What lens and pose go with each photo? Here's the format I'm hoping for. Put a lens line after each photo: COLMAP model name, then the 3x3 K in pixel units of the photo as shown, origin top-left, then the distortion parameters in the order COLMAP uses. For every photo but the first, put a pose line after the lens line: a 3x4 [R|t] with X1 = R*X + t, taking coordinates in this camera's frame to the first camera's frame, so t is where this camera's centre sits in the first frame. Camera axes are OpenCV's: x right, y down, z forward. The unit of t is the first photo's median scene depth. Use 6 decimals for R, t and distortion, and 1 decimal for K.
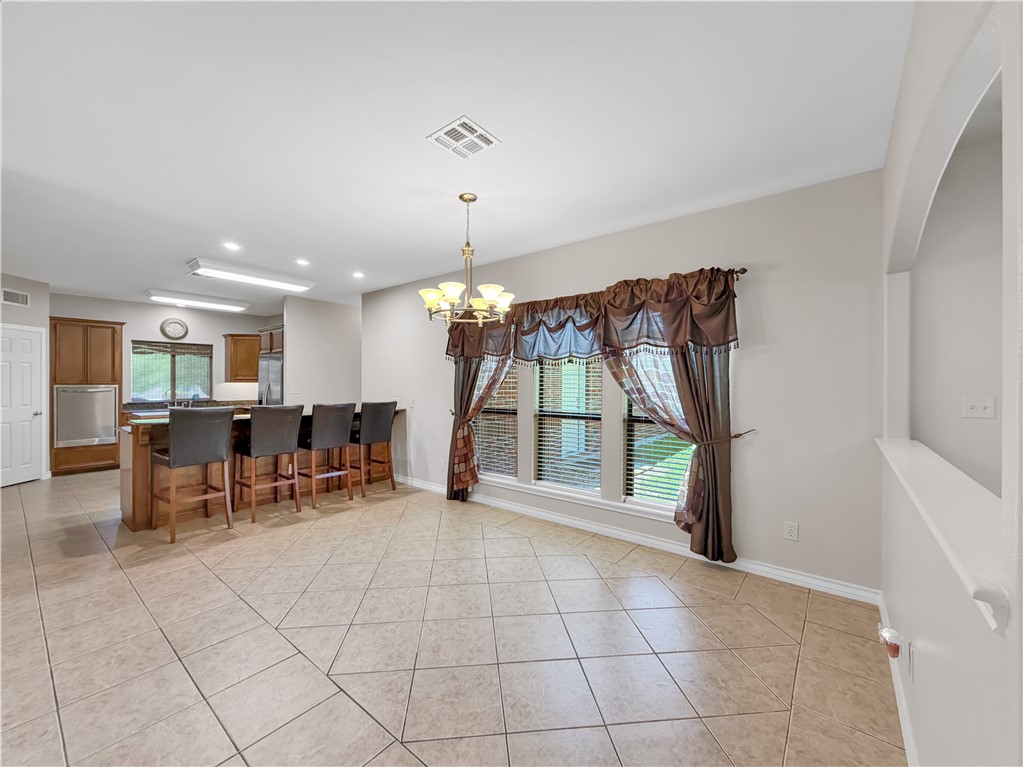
lens RADIAL K [[412.6, 0, 505.7], [0, 412.6, 383.1], [0, 0, 1]] dist [-0.001800, -0.000395]
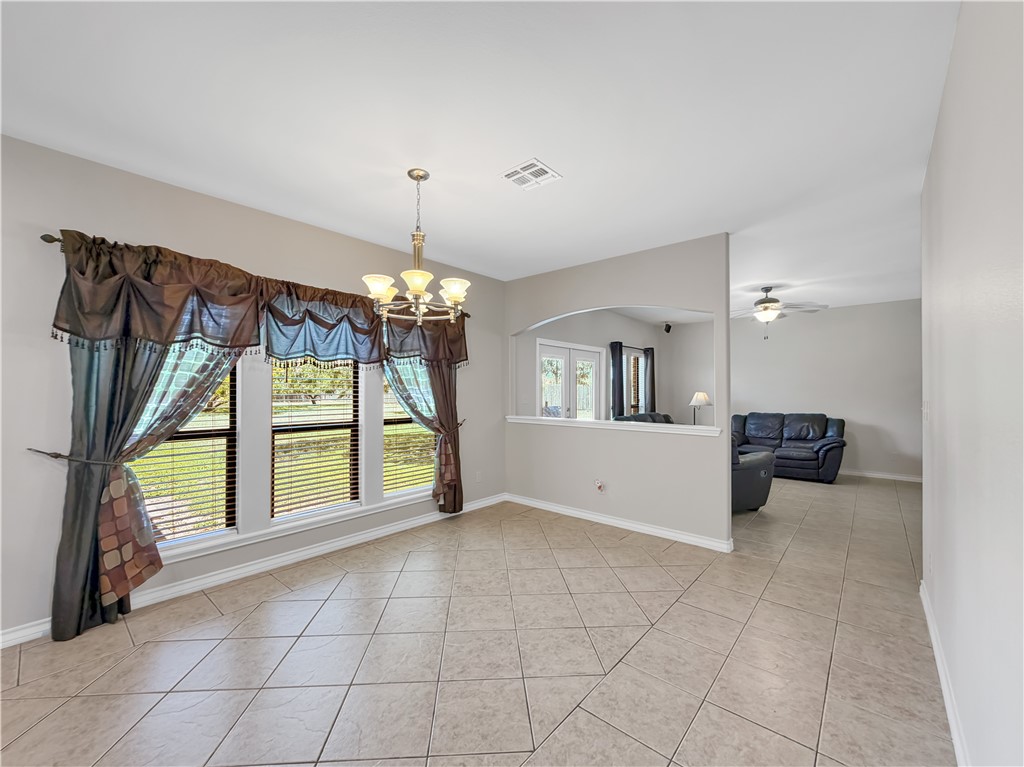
lens RADIAL K [[413.0, 0, 519.4], [0, 413.0, 384.2], [0, 0, 1]] dist [-0.001800, -0.000395]
pose [[0.024273, 0.007601, 0.999676, -0.623681], [-0.002246, 0.999969, -0.007549, -0.003744], [-0.999703, -0.002062, 0.024289, 0.504025]]
